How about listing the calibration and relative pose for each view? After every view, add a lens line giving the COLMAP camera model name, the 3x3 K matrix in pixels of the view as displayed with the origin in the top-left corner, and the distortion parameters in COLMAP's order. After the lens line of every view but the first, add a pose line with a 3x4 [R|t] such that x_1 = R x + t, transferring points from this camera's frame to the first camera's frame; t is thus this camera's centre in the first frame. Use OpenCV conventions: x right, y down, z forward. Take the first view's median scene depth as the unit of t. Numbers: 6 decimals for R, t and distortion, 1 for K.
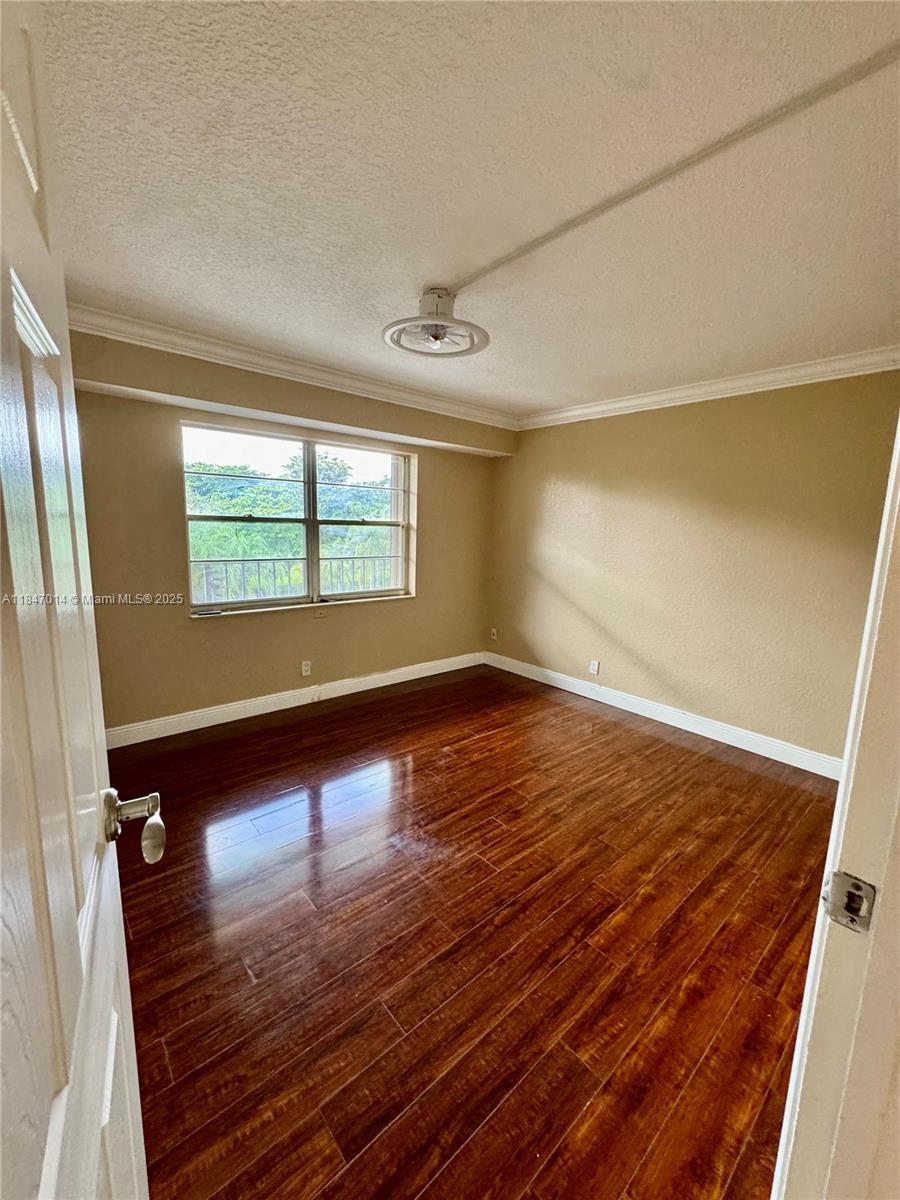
lens RADIAL K [[479.6, 0, 450.7], [0, 479.6, 599.5], [0, 0, 1]] dist [-0.001111, 0.000401]
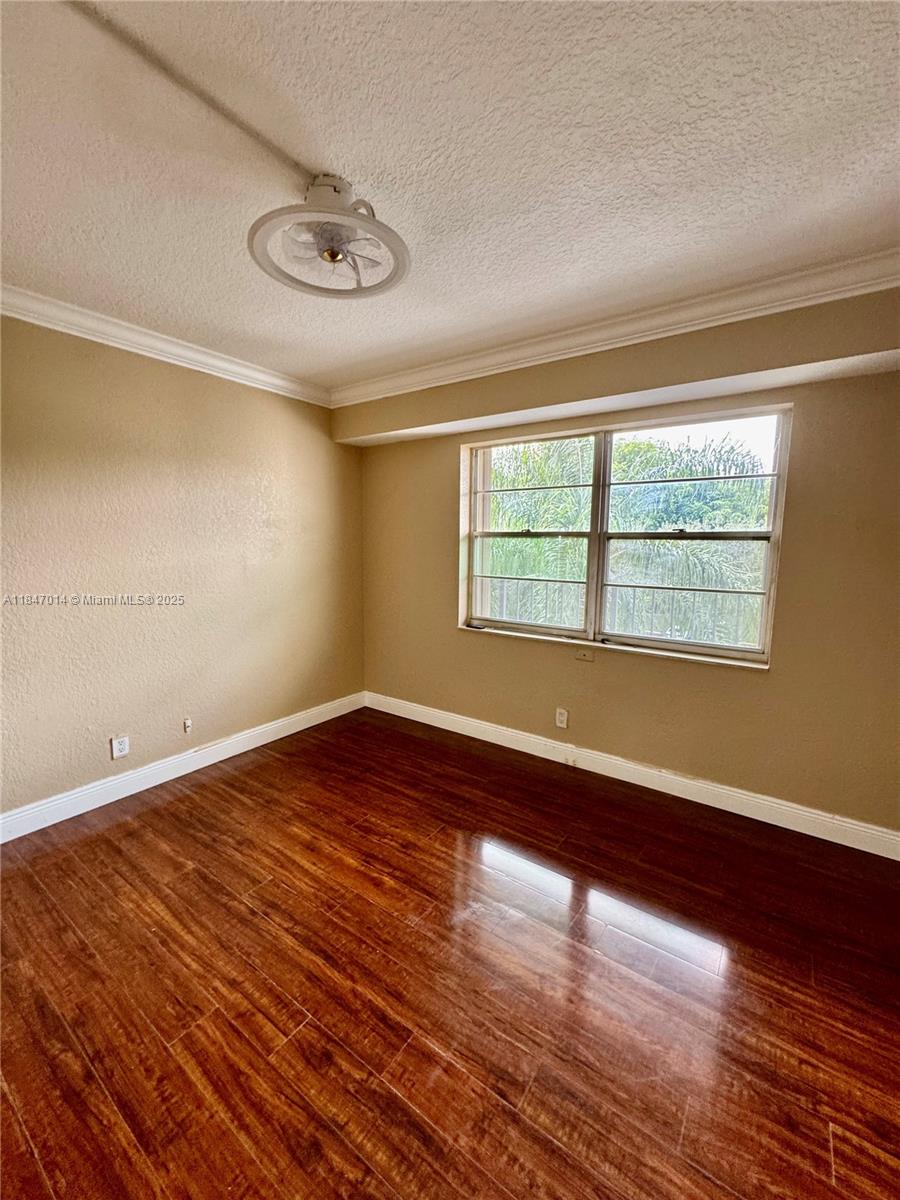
lens RADIAL K [[479.6, 0, 449.6], [0, 479.6, 595.9], [0, 0, 1]] dist [-0.001111, 0.000401]
pose [[0.236867, 0.087661, -0.967579, 0.577150], [-0.146878, 0.987705, 0.053528, -0.102983], [0.960376, 0.129437, 0.246830, 0.839239]]
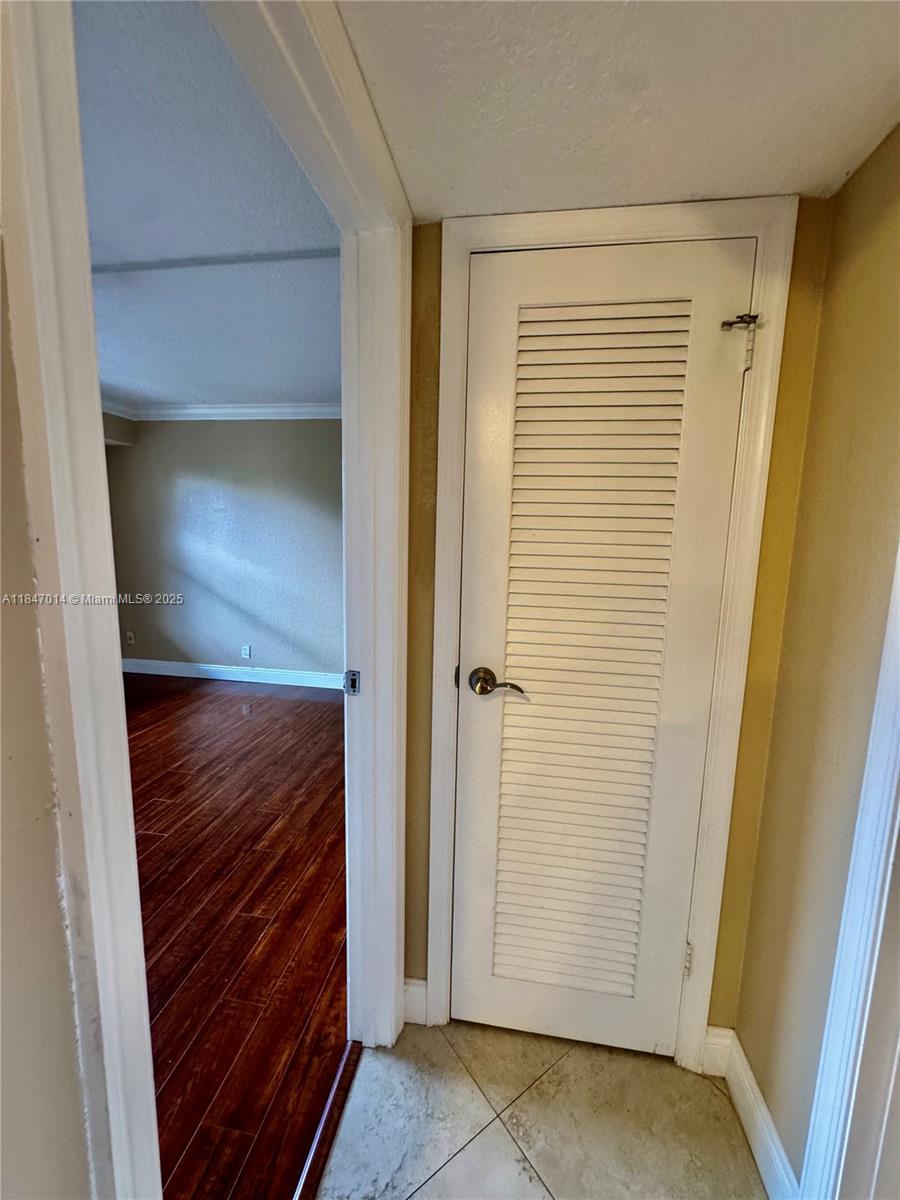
lens RADIAL K [[479.6, 0, 452.4], [0, 479.6, 596.9], [0, 0, 1]] dist [-0.001111, 0.000401]
pose [[0.762104, -0.098366, 0.639939, -0.036844], [0.098619, 0.994495, 0.035420, 0.040677], [-0.639900, 0.036117, 0.767609, -0.197275]]
